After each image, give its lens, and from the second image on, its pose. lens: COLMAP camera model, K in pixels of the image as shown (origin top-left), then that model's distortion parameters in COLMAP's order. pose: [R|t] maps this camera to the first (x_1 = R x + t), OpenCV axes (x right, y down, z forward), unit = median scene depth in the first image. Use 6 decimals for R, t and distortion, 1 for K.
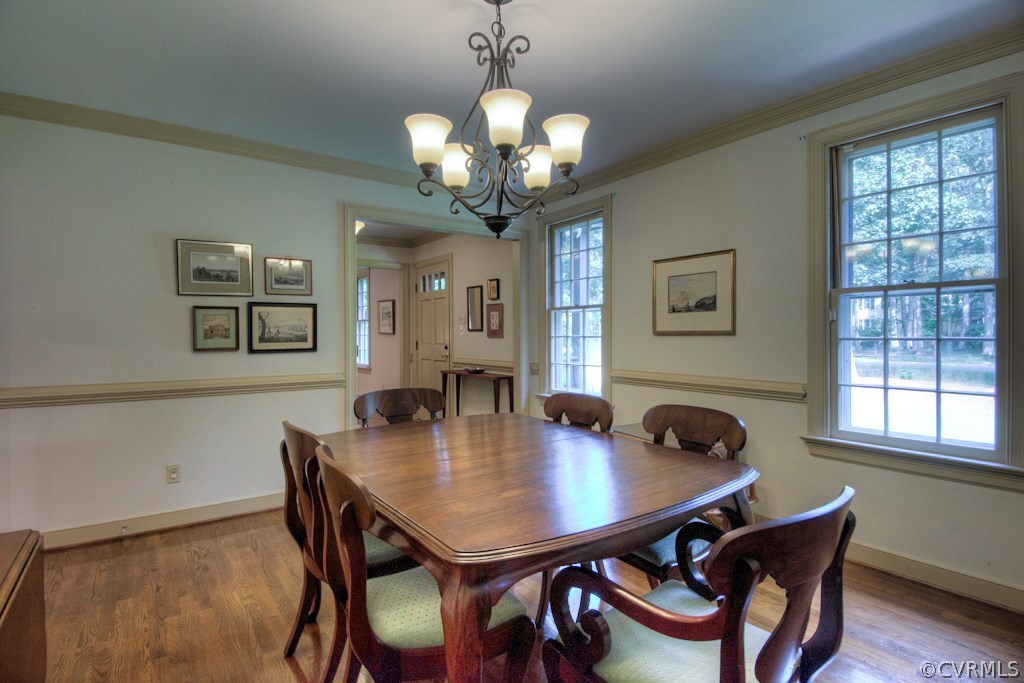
lens RADIAL K [[496.7, 0, 511.8], [0, 496.7, 343.8], [0, 0, 1]] dist [-0.003704, -0.000307]
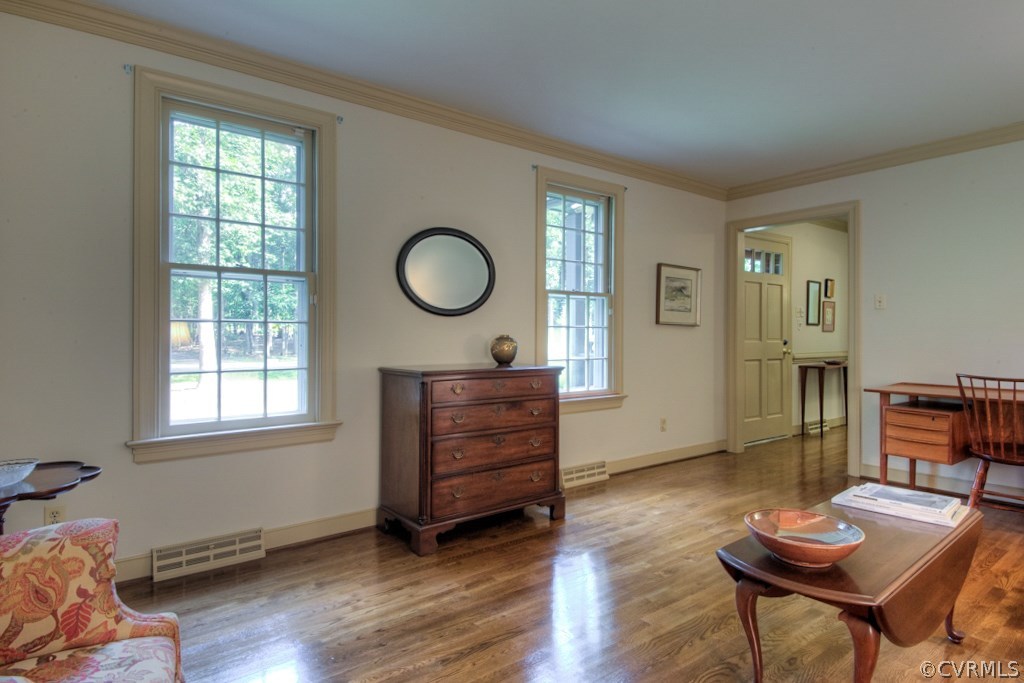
lens RADIAL K [[546.2, 0, 511.7], [0, 546.2, 332.9], [0, 0, 1]] dist [0.006277, -0.000982]
pose [[-0.004405, -0.018174, 0.999825, -0.361561], [-0.001254, 0.999834, 0.018169, -0.009155], [-0.999990, -0.001173, -0.004427, 0.488024]]
